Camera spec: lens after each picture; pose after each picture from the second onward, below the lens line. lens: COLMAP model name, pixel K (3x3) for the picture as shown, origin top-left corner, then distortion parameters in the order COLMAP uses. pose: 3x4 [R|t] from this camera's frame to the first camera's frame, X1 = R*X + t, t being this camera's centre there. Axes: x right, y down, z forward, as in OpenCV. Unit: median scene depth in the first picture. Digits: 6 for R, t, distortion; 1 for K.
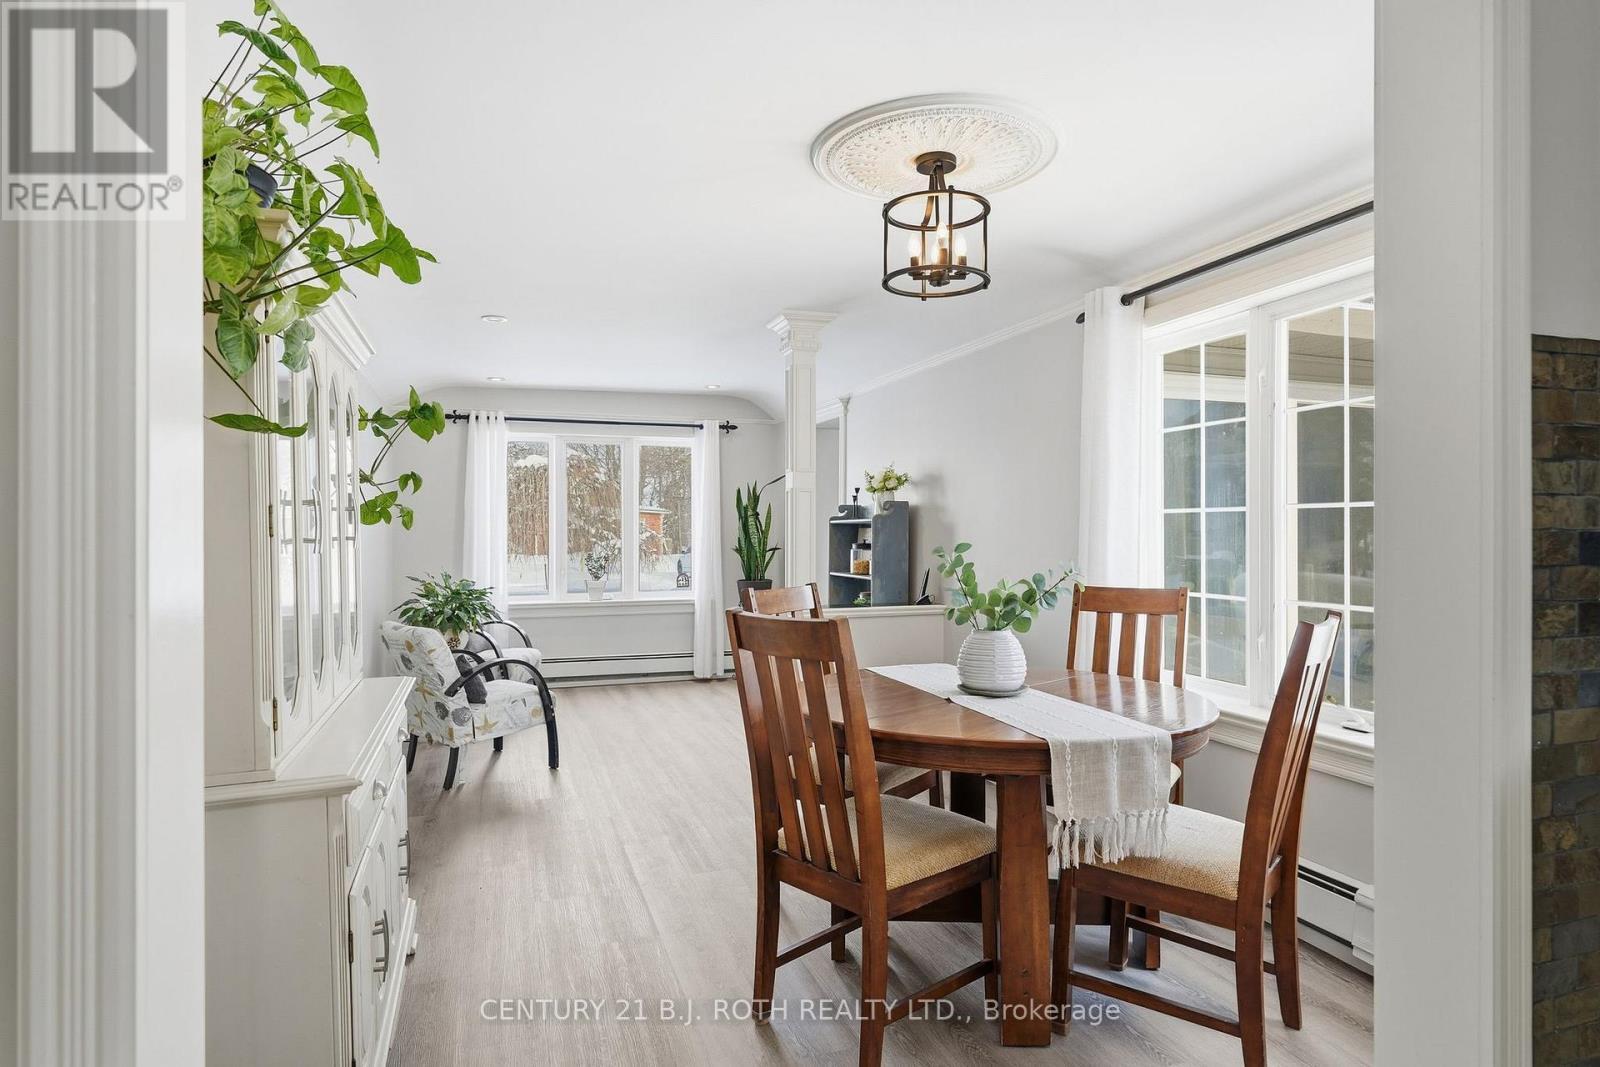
lens RADIAL K [[861.5, 0, 800.3], [0, 861.5, 523.1], [0, 0, 1]] dist [0.001017, -0.000004]
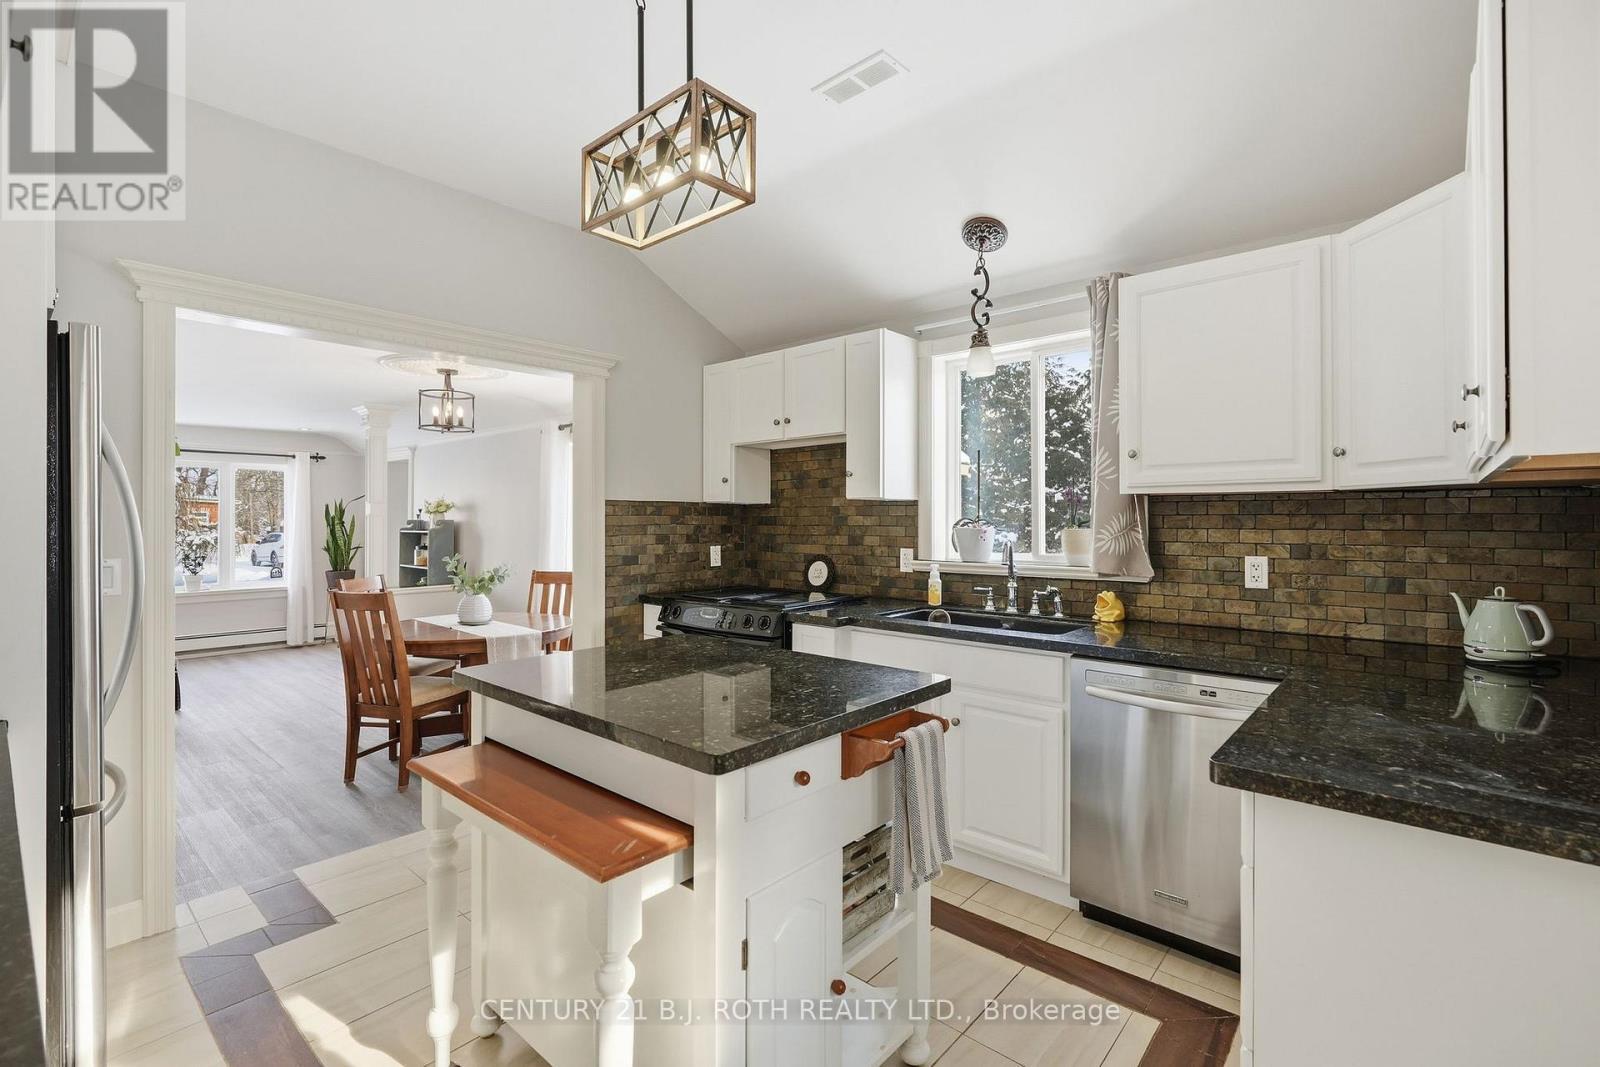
lens RADIAL K [[720.7, 0, 784.6], [0, 720.7, 518.8], [0, 0, 1]] dist [-0.000806, 0.000066]
pose [[0.875764, 0.001417, 0.482738, 0.016795], [-0.006568, 0.999938, 0.008979, -0.043510], [-0.482696, -0.011034, 0.875719, -0.479258]]
